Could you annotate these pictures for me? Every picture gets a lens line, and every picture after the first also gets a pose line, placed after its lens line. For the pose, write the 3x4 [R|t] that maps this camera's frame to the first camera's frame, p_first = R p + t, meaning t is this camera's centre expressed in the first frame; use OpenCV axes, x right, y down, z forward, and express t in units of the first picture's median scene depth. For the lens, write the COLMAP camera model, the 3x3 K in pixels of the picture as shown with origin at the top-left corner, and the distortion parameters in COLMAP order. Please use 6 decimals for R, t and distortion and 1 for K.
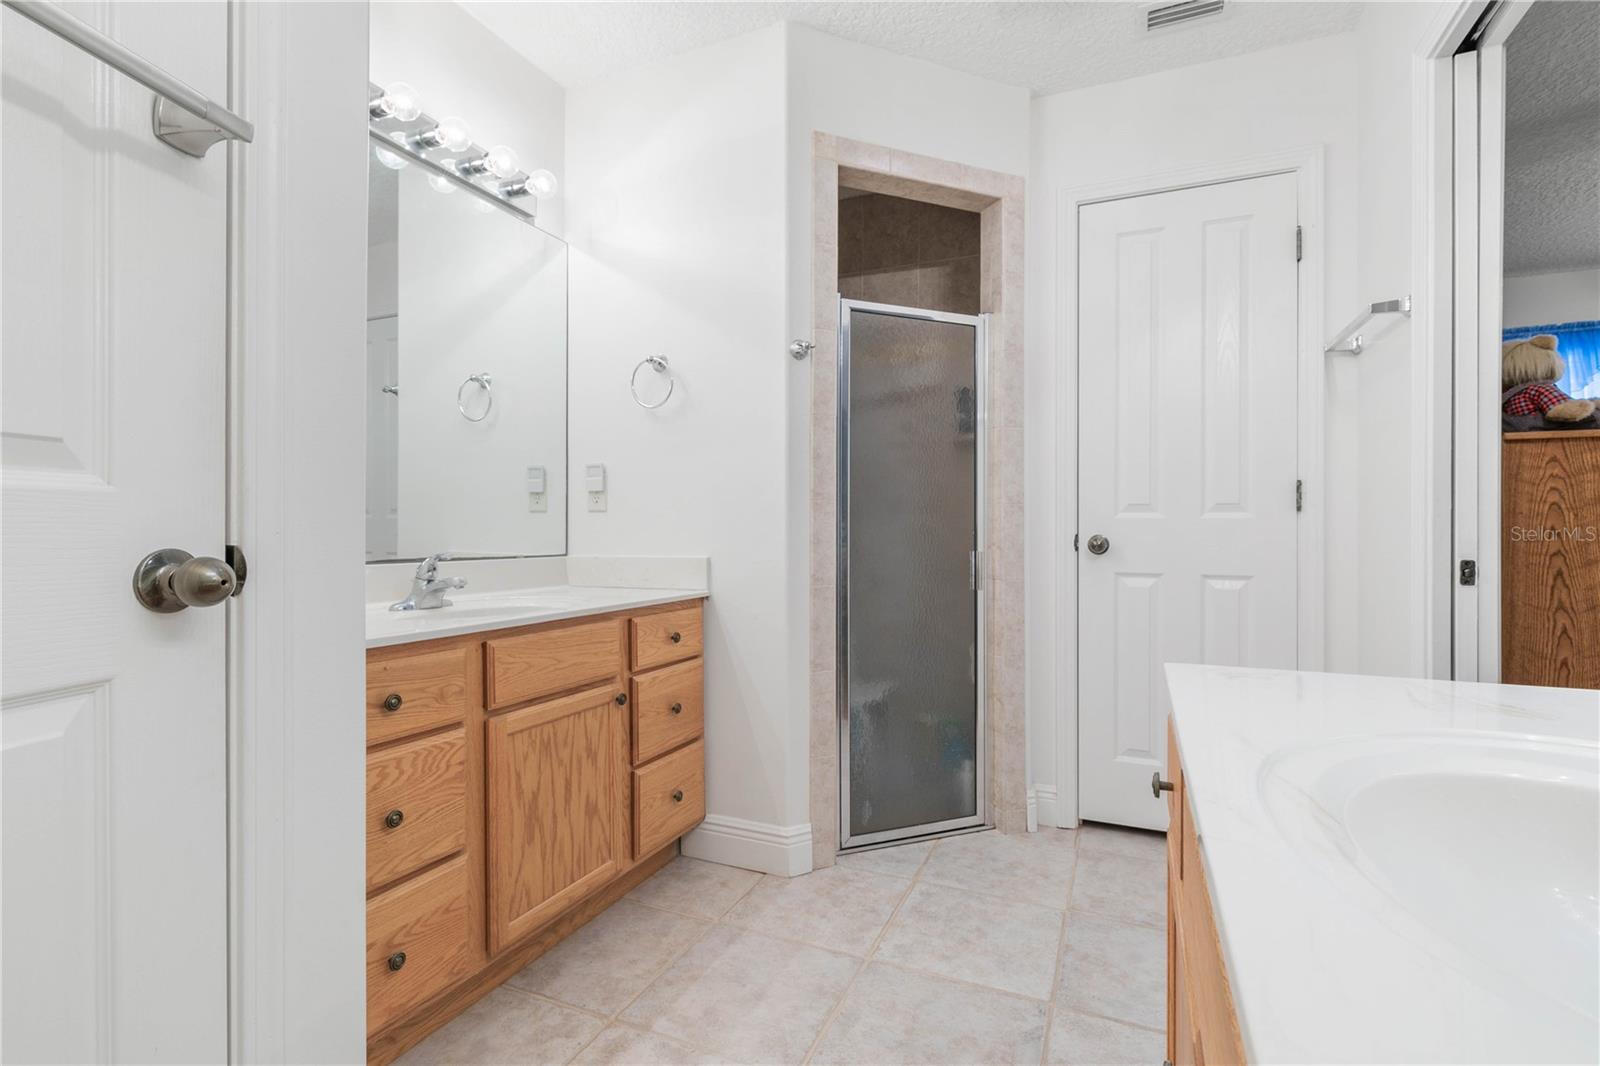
lens RADIAL K [[747.3, 0, 800.4], [0, 747.3, 530.3], [0, 0, 1]] dist [0.003795, 0.000546]
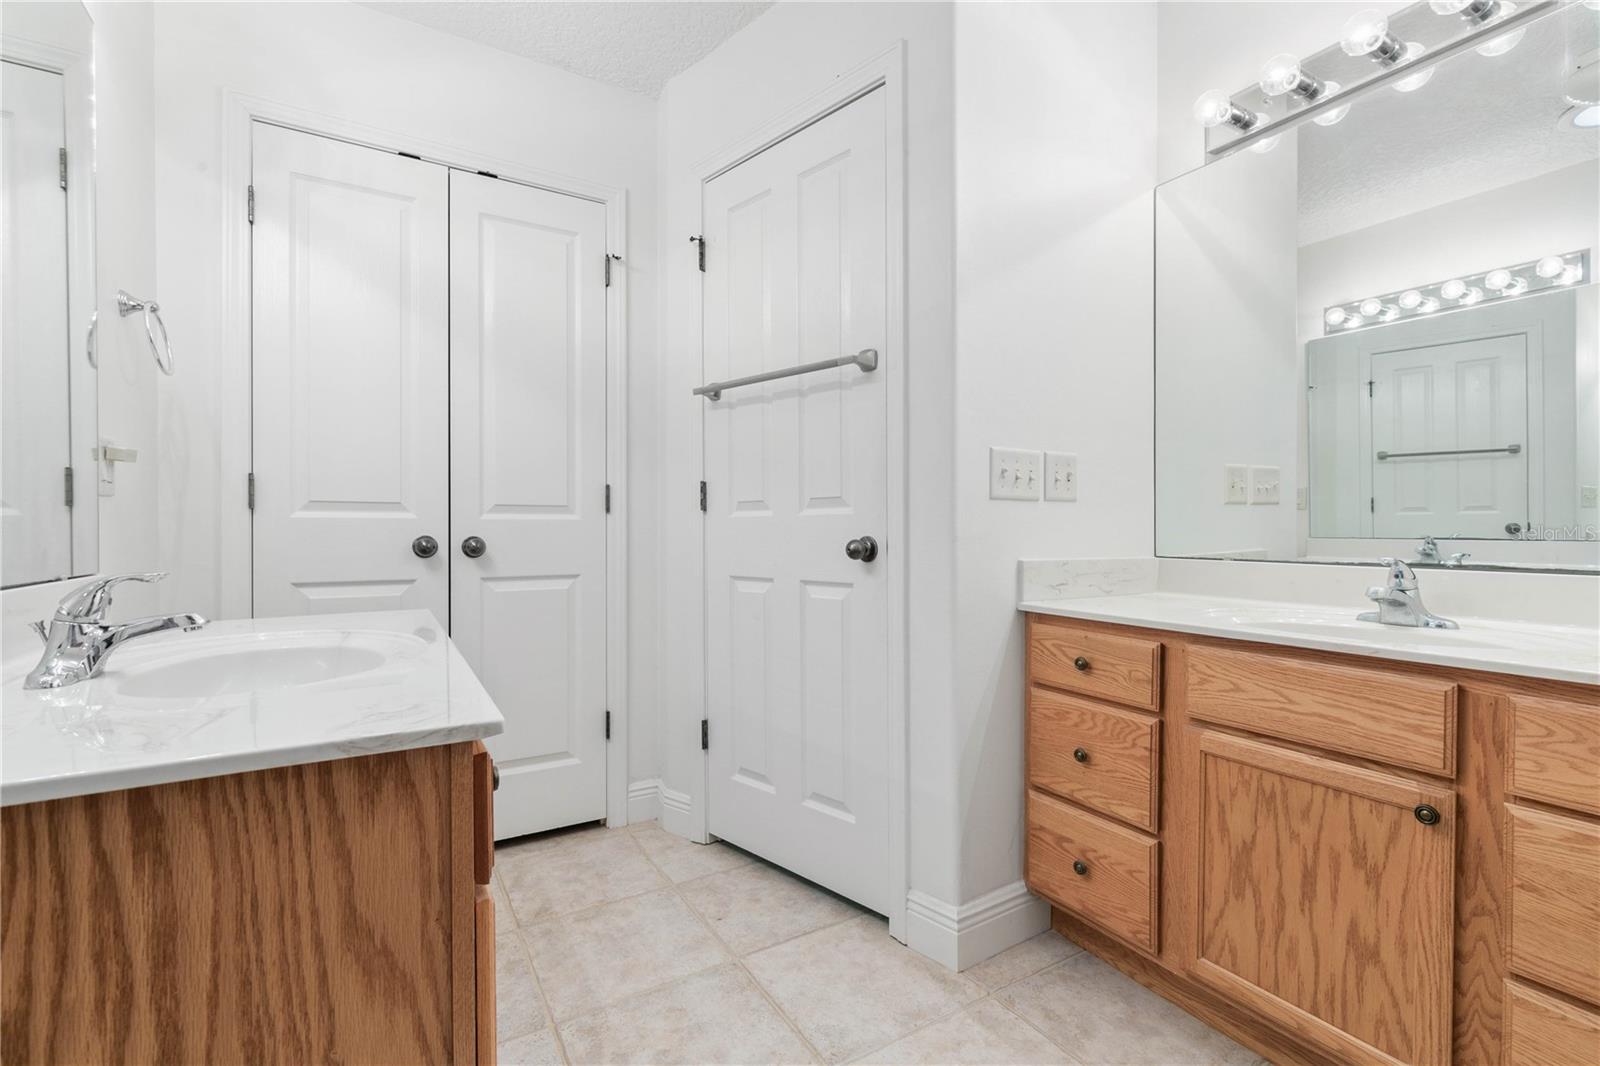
lens RADIAL K [[730.8, 0, 801.9], [0, 730.8, 539.6], [0, 0, 1]] dist [0.001152, -0.000369]
pose [[-0.589726, 0.010041, -0.807541, 0.572395], [-0.000486, 0.999918, 0.012788, 0.002161], [0.807603, 0.007934, -0.589673, 1.043986]]
